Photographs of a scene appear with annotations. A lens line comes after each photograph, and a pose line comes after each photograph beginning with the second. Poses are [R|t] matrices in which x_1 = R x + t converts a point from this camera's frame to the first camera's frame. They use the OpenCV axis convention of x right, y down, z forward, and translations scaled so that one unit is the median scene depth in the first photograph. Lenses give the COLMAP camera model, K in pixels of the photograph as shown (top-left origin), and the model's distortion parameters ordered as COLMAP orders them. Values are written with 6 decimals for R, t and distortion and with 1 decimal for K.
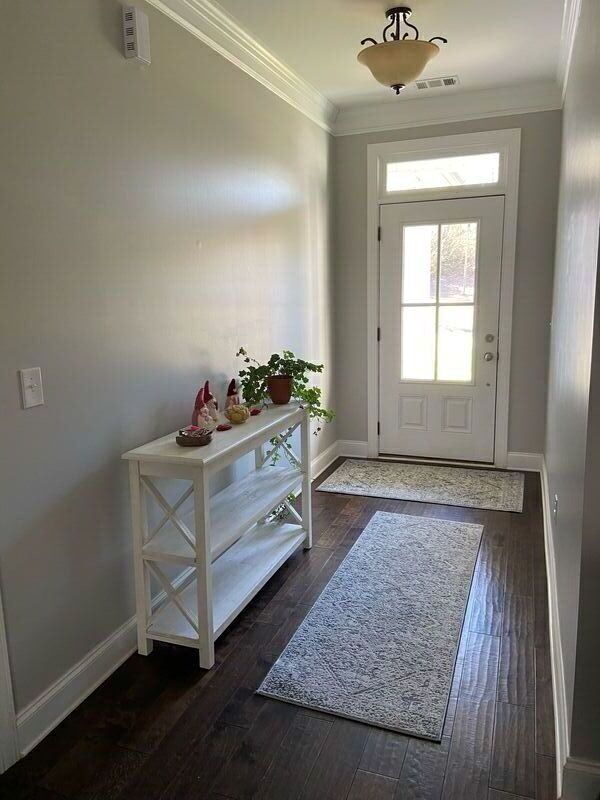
lens RADIAL K [[605.3, 0, 300.0], [0, 605.3, 400.0], [0, 0, 1]] dist [0.147951, -0.172050]
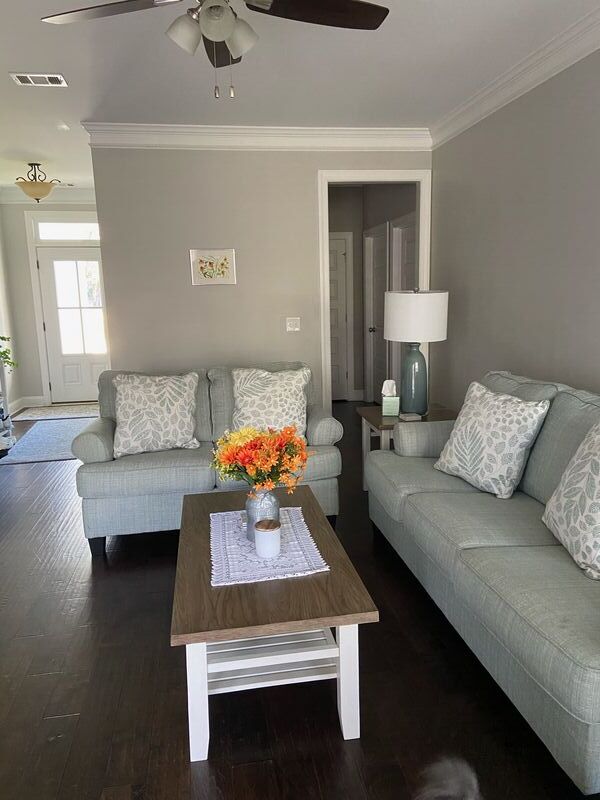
lens RADIAL K [[605.3, 0, 300.0], [0, 605.3, 400.0], [0, 0, 1]] dist [0.147951, -0.172050]
pose [[0.873660, -0.073672, 0.480926, -0.082365], [0.098420, 0.994795, -0.026401, 0.201667], [-0.476478, 0.070398, 0.876363, -0.760459]]
